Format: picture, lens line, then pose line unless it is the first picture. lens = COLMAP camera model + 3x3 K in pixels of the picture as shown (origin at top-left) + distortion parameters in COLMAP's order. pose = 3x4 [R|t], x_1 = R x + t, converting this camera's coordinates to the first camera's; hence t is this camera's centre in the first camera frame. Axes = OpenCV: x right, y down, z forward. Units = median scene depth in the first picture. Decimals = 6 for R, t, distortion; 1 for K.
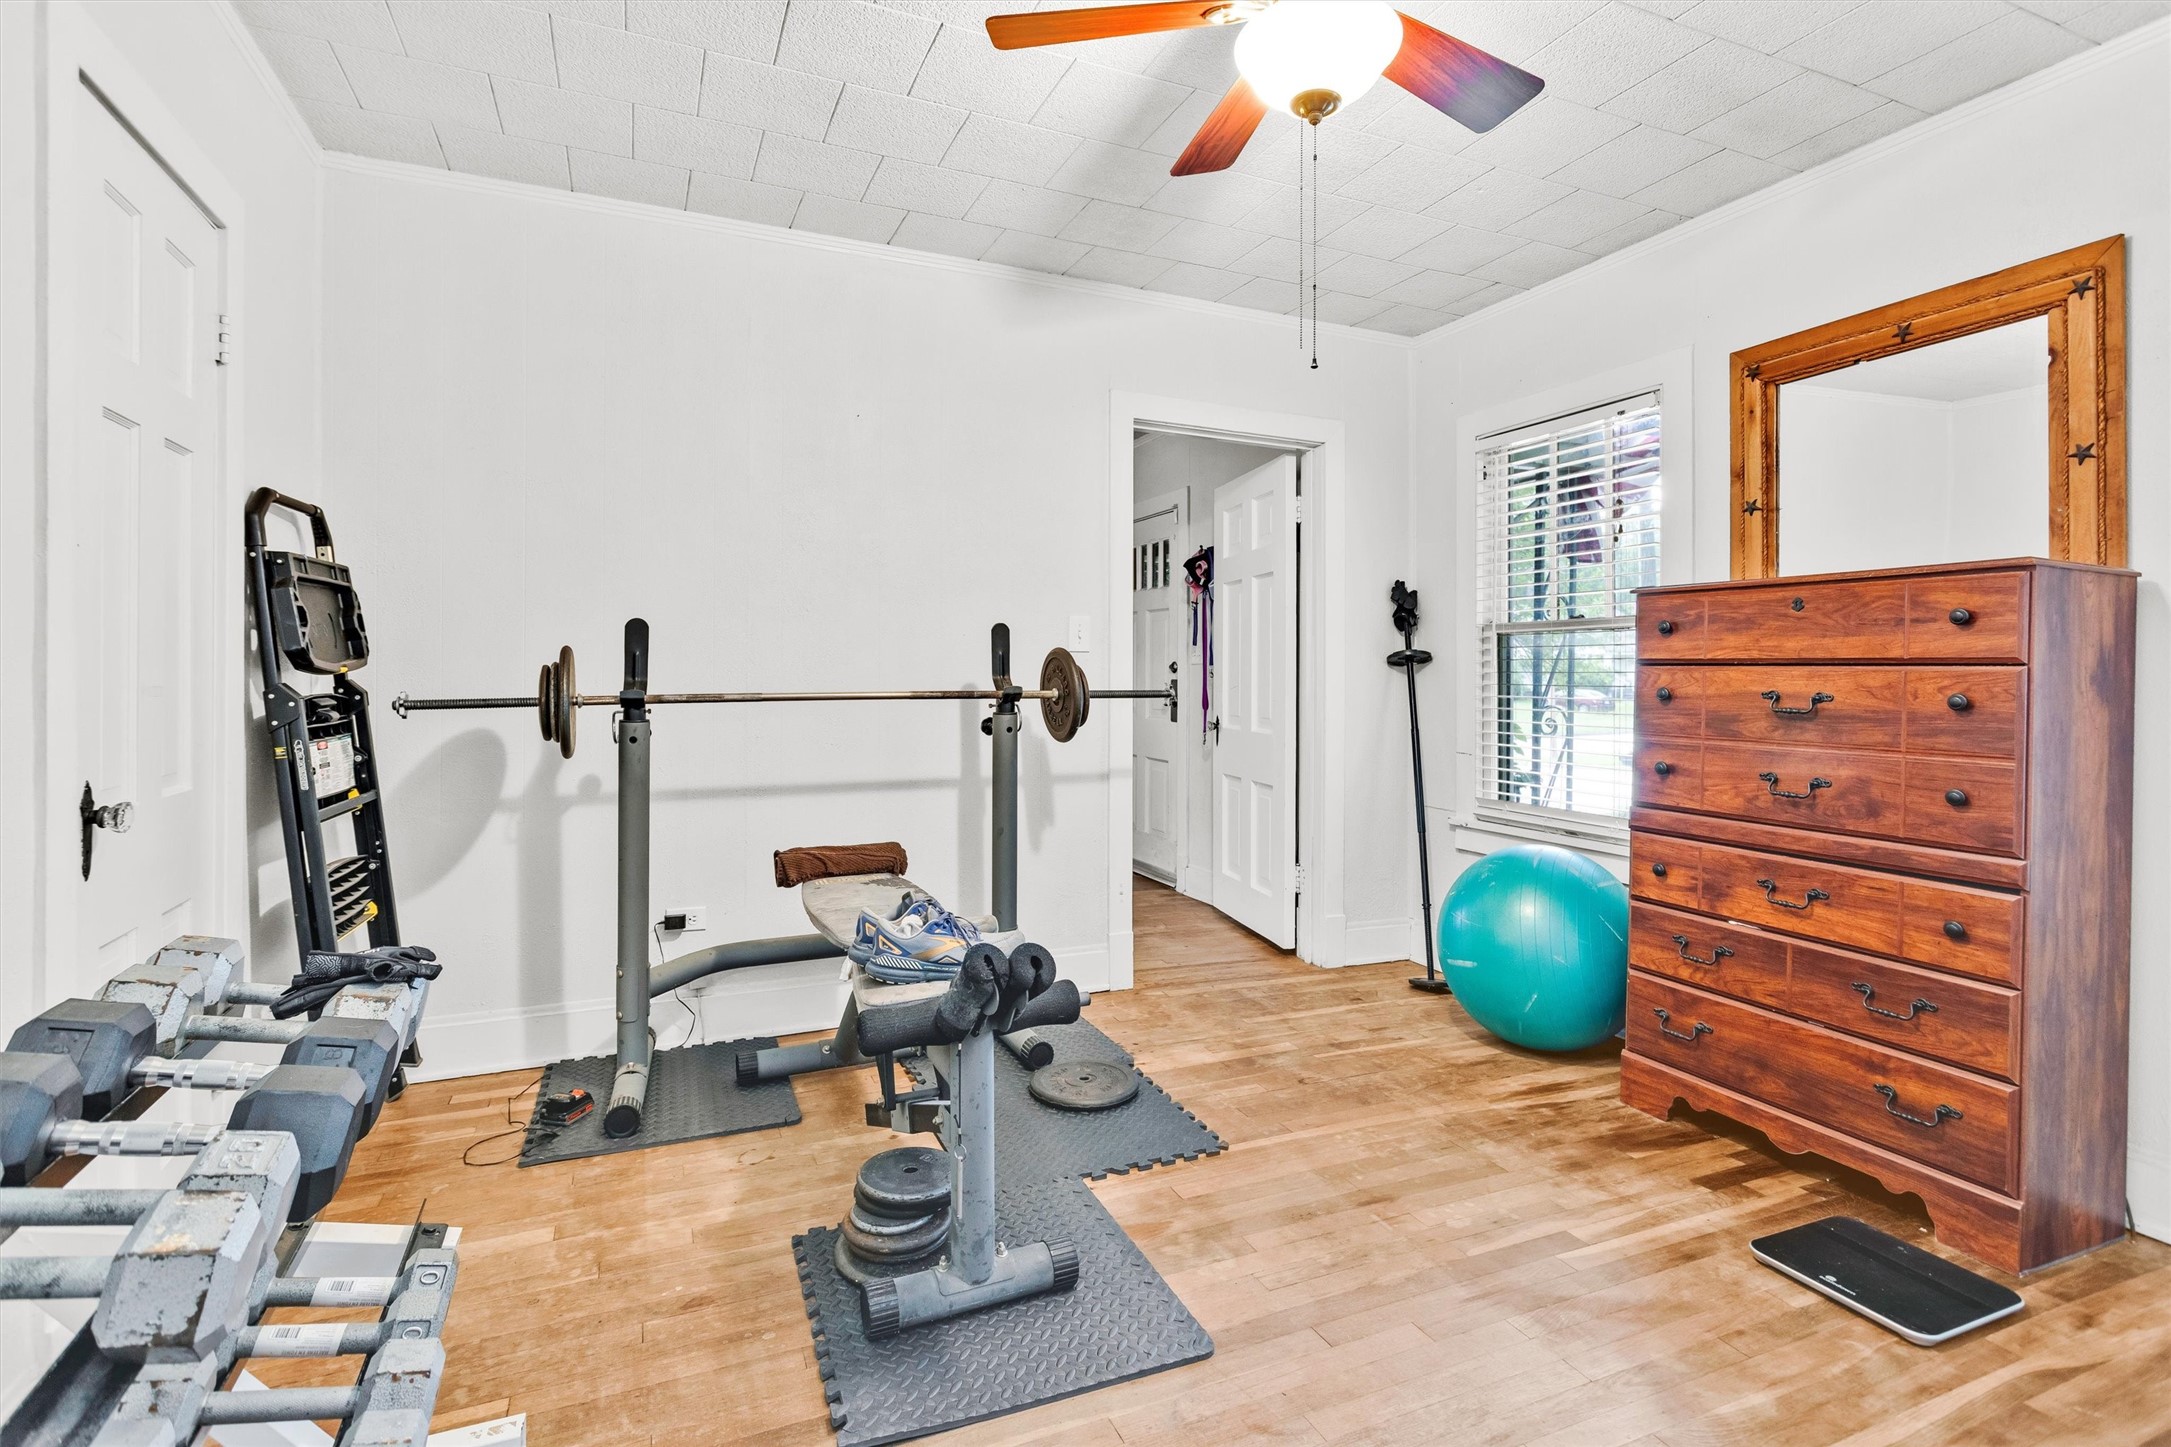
lens RADIAL K [[1023.3, 0, 1082.4], [0, 1023.3, 674.8], [0, 0, 1]] dist [-0.005110, 0.003509]
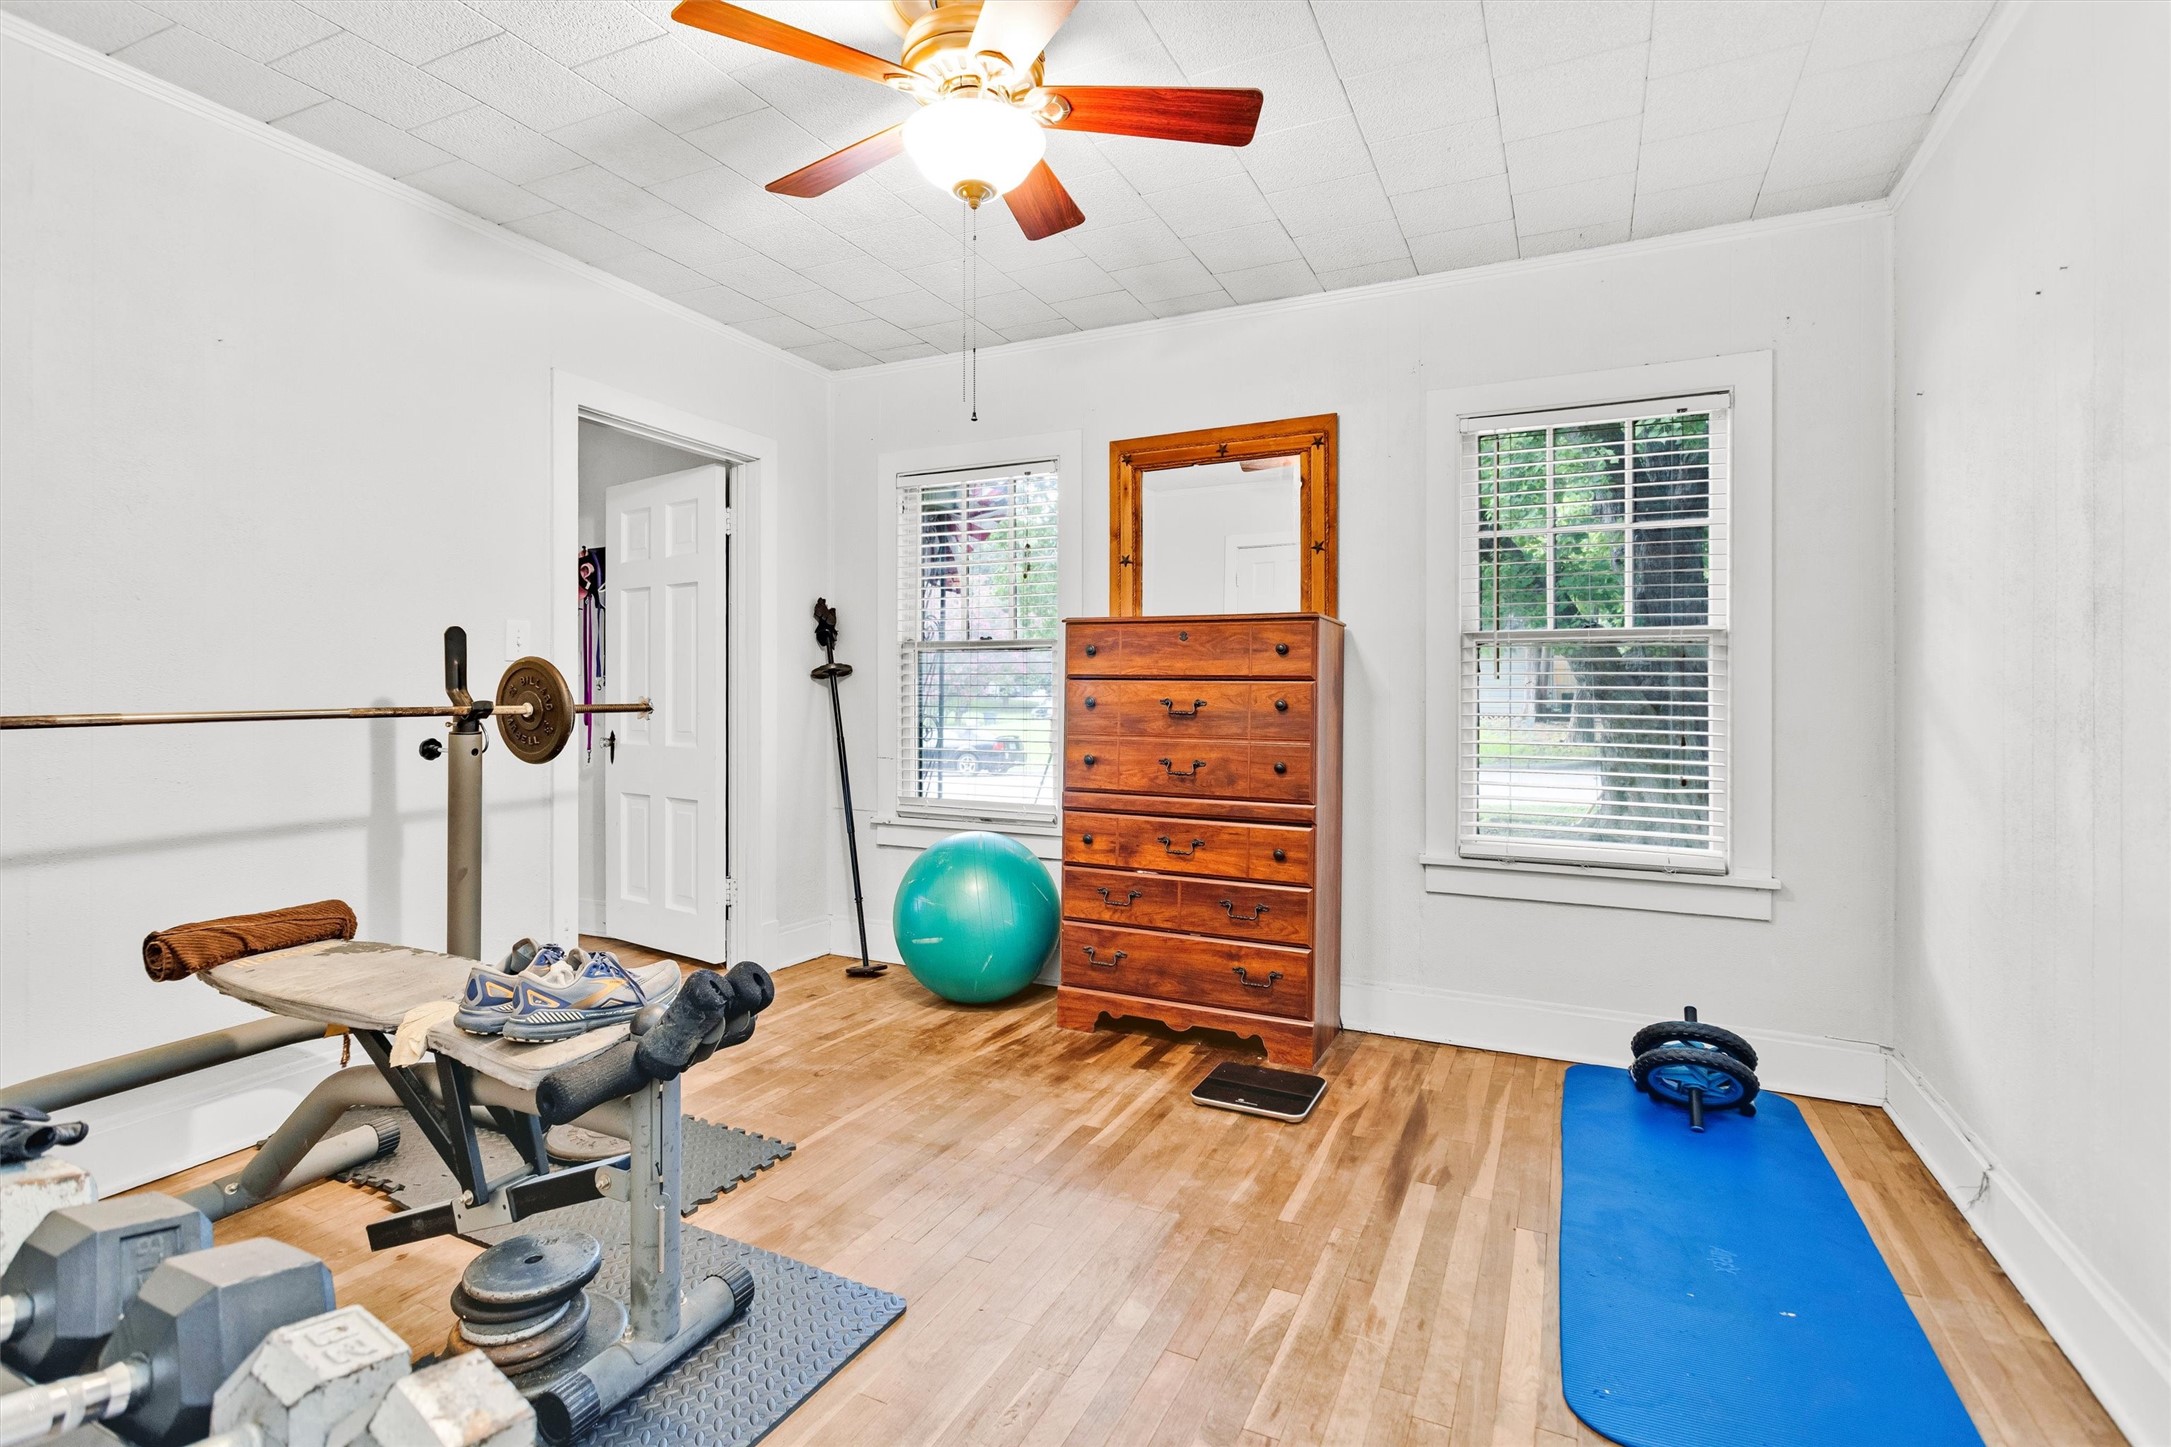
lens RADIAL K [[1023.3, 0, 1080.7], [0, 1023.3, 690.4], [0, 0, 1]] dist [-0.005110, 0.003509]
pose [[0.758140, -0.003242, 0.652084, -0.294147], [0.000871, 0.999992, 0.003958, -0.000597], [-0.652091, -0.002433, 0.758137, 0.032754]]
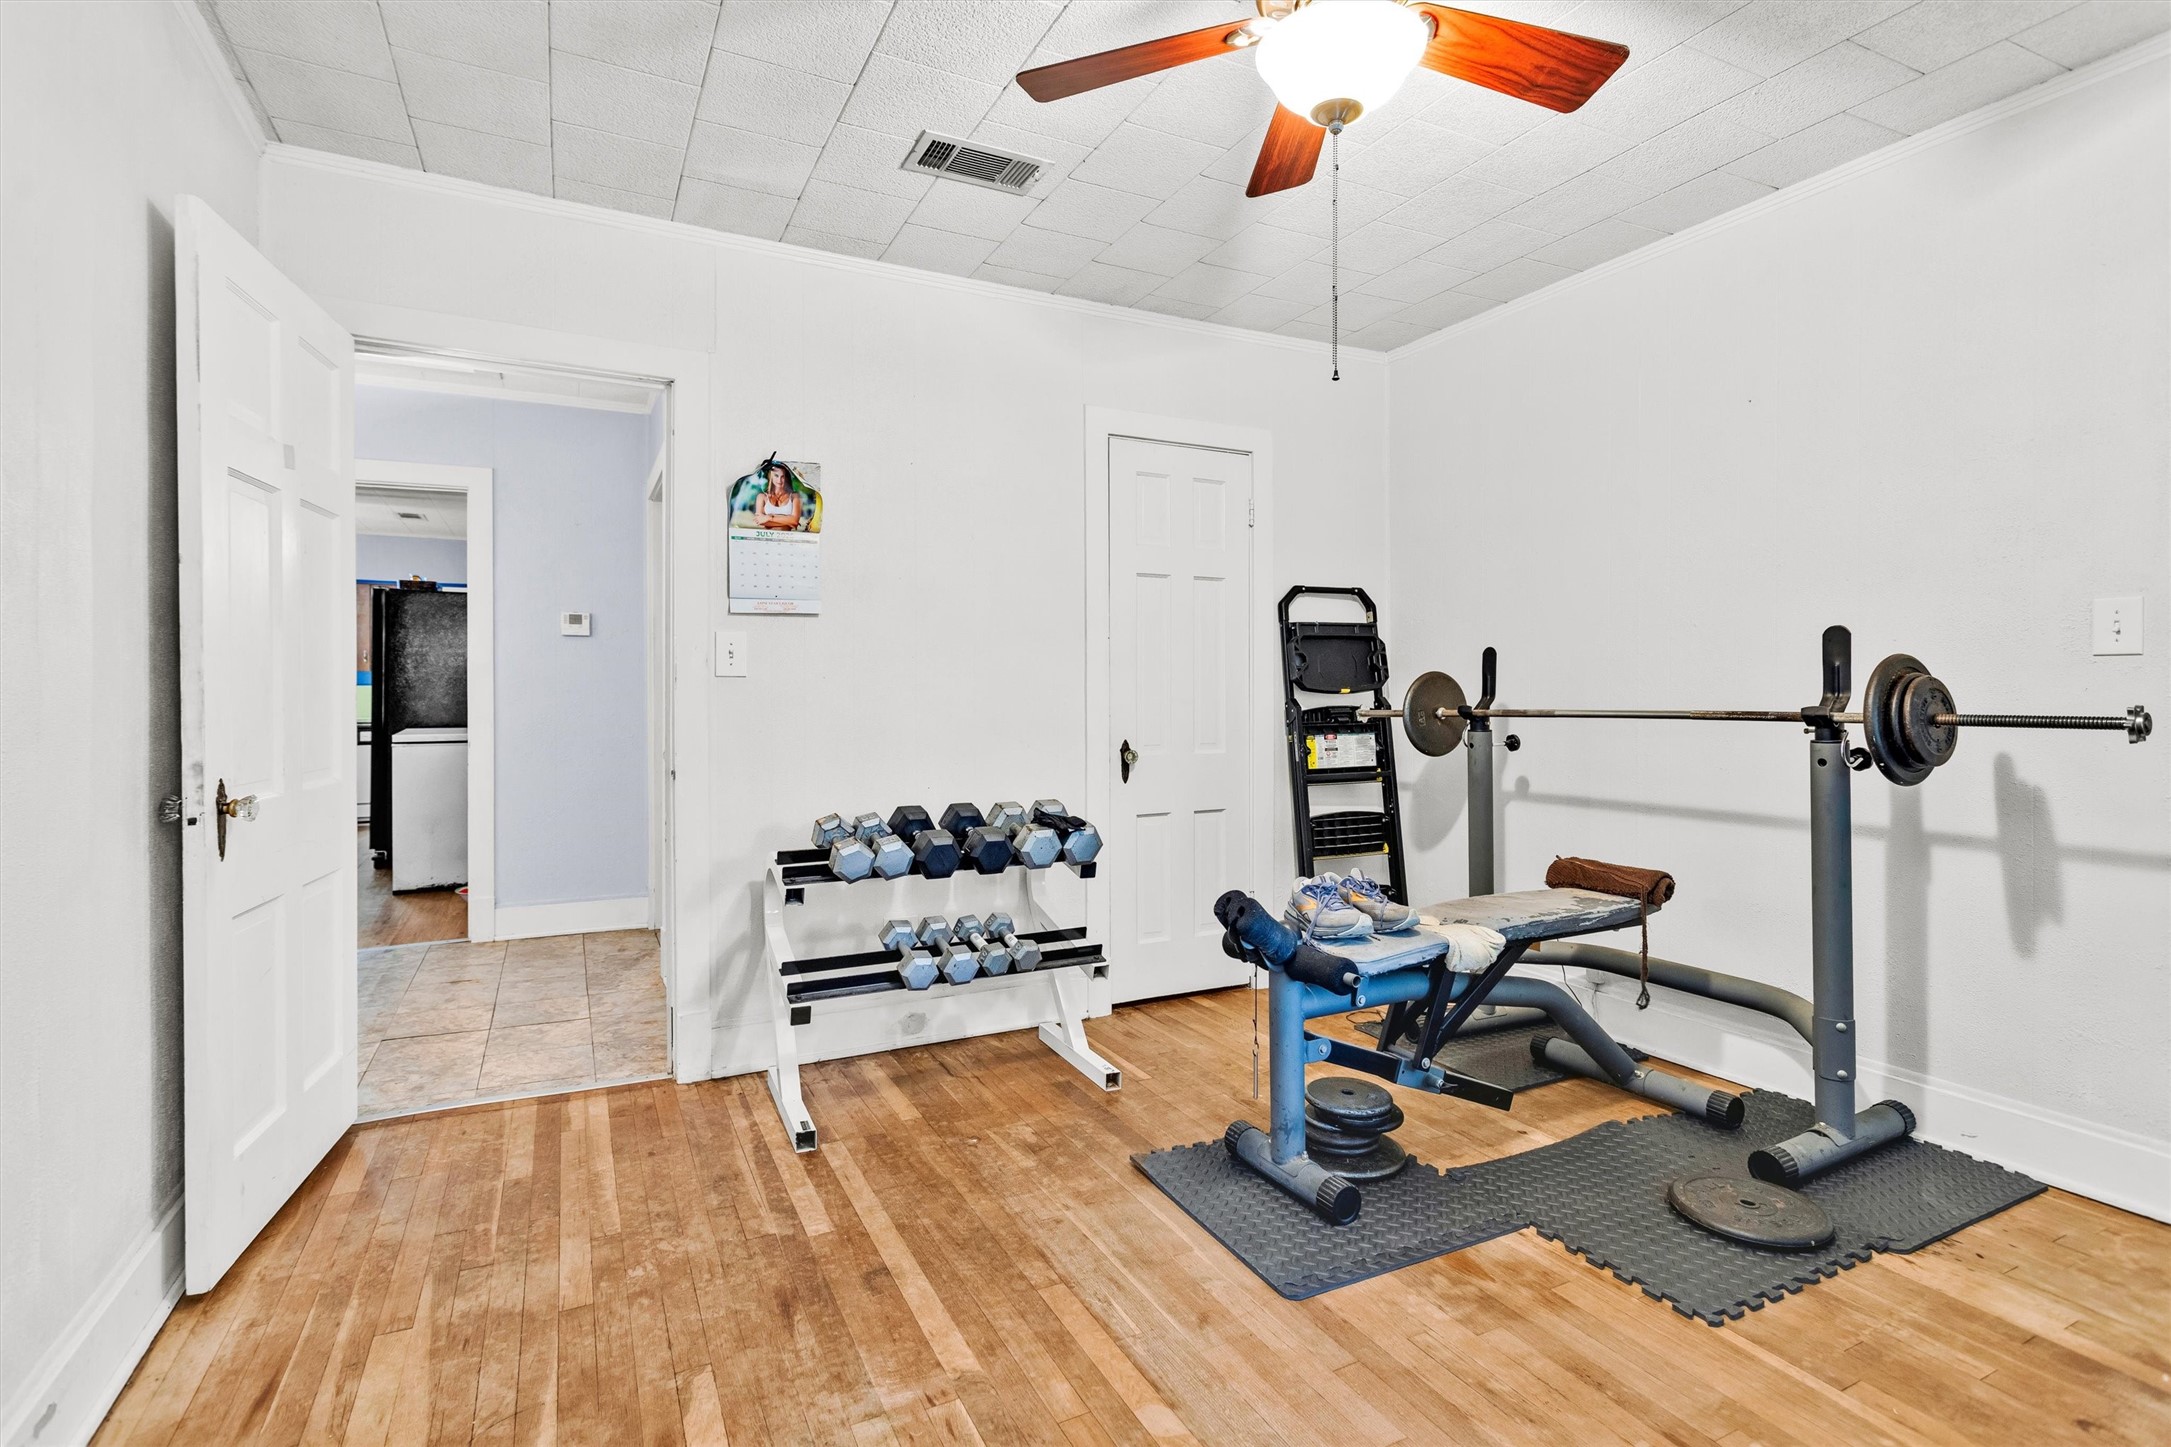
lens RADIAL K [[1023.3, 0, 1064.9], [0, 1023.3, 710.7], [0, 0, 1]] dist [-0.005110, 0.003509]
pose [[0.048916, 0.013683, -0.998709, 0.816288], [0.002359, 0.999902, 0.013815, 0.003157], [0.998800, -0.003032, 0.048879, 0.468662]]
